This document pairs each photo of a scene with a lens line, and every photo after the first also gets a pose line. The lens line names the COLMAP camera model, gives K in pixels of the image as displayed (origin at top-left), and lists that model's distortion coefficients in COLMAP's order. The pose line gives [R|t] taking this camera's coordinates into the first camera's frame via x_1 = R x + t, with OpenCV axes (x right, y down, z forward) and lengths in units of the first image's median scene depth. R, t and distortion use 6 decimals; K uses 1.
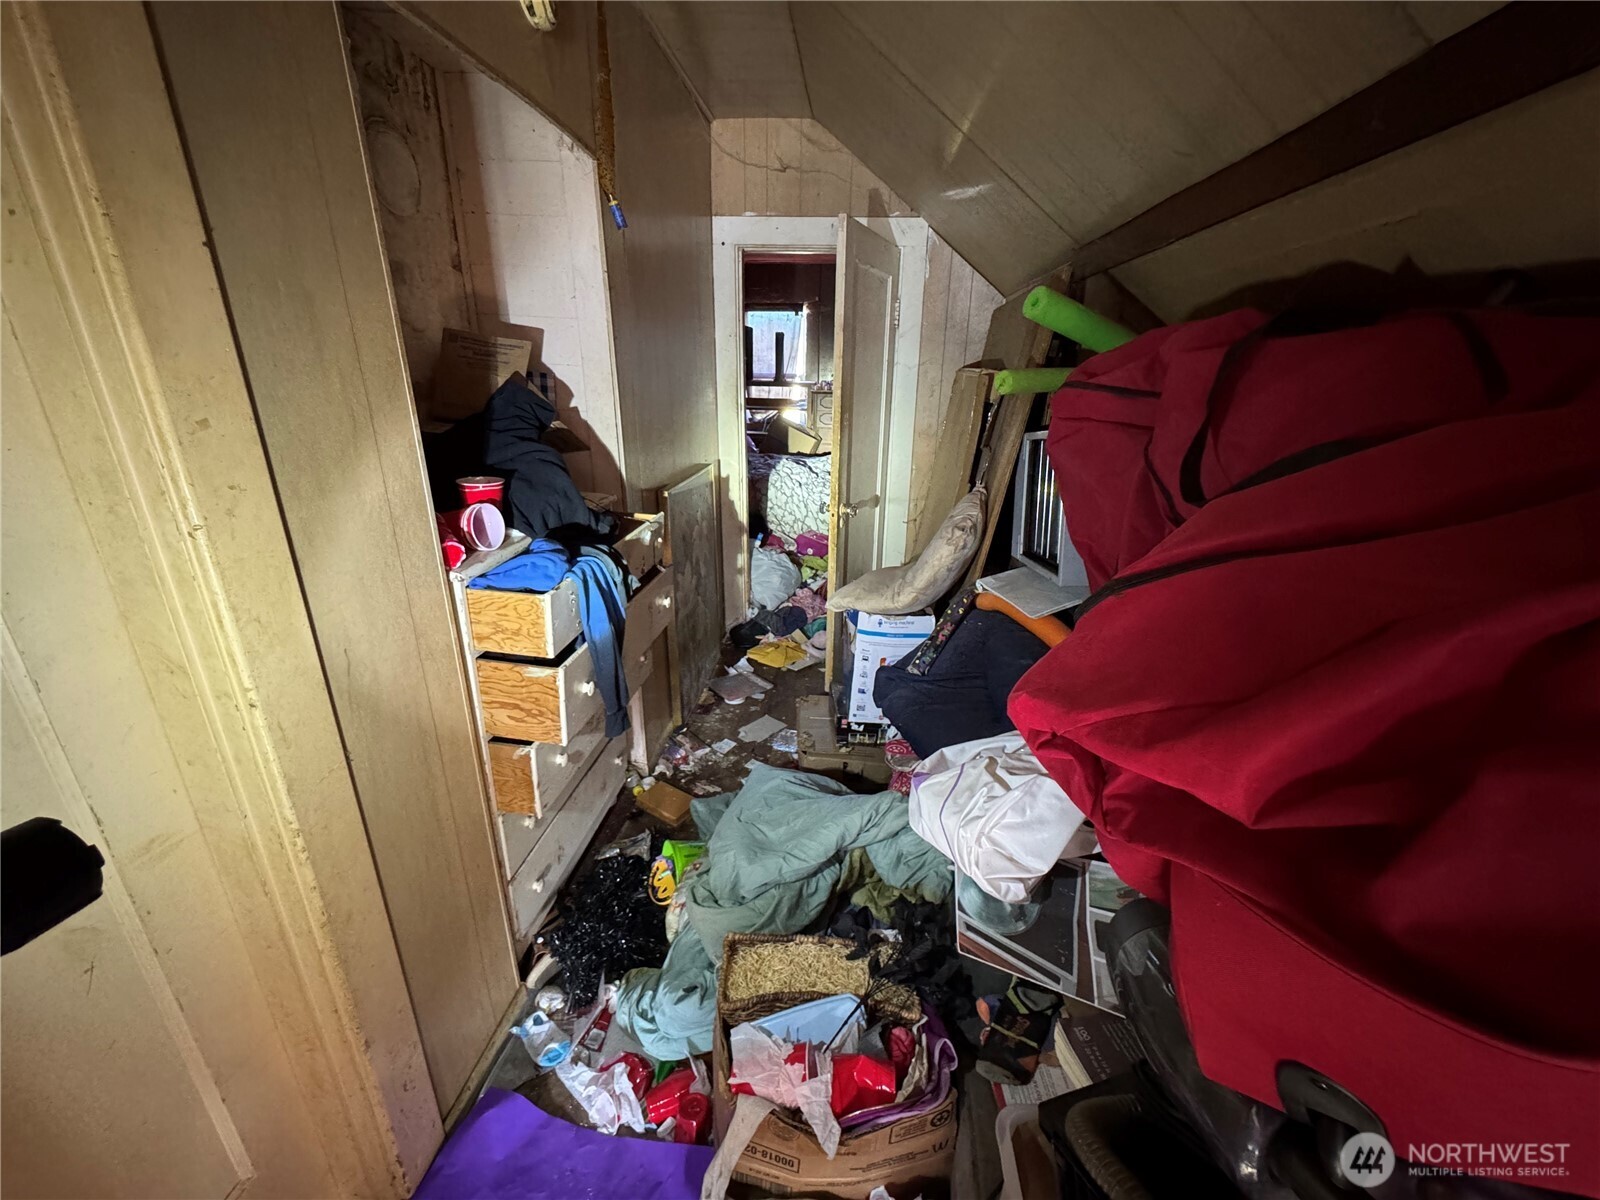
lens RADIAL K [[640.1, 0, 799.9], [0, 640.1, 598.6], [0, 0, 1]] dist [-0.001687, 0.000124]
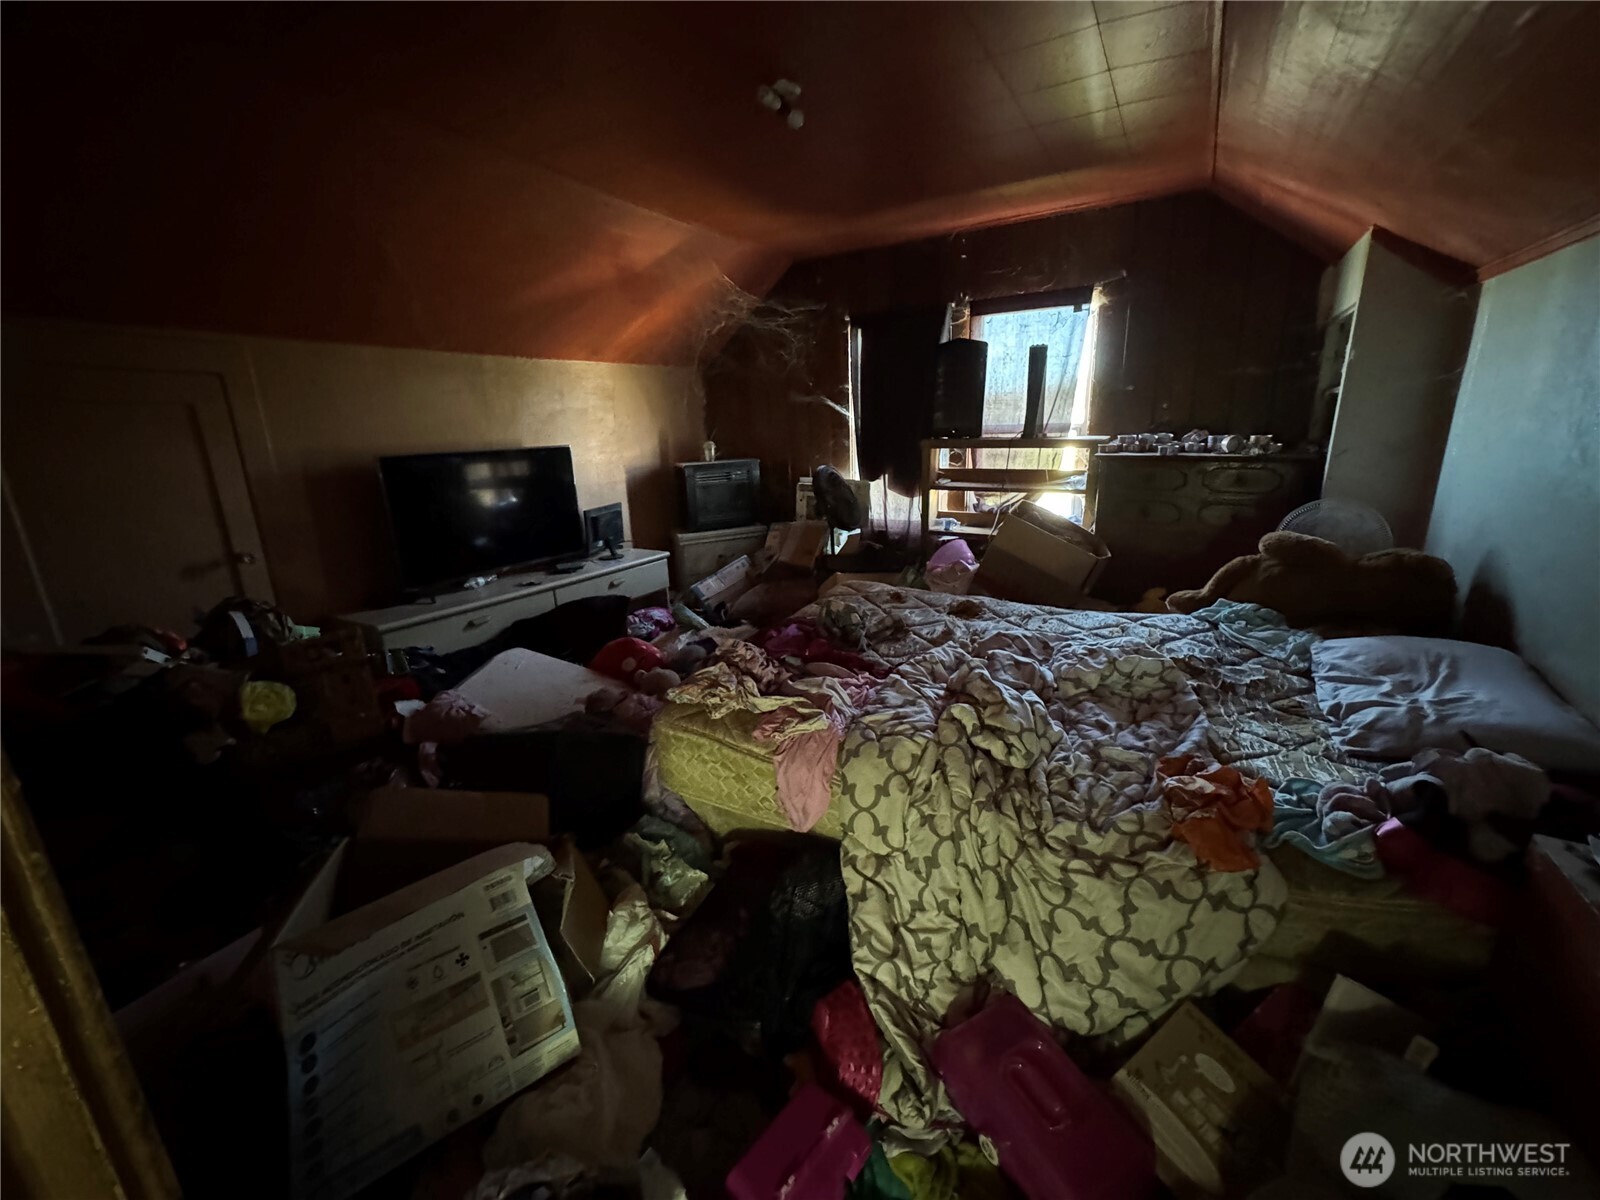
lens RADIAL K [[640.1, 0, 802.5], [0, 640.1, 601.8], [0, 0, 1]] dist [-0.001687, 0.000124]
pose [[0.909319, 0.077313, -0.408853, 0.021458], [-0.107498, 0.992879, -0.051331, -0.157719], [0.401974, 0.090627, 0.911155, 0.452615]]
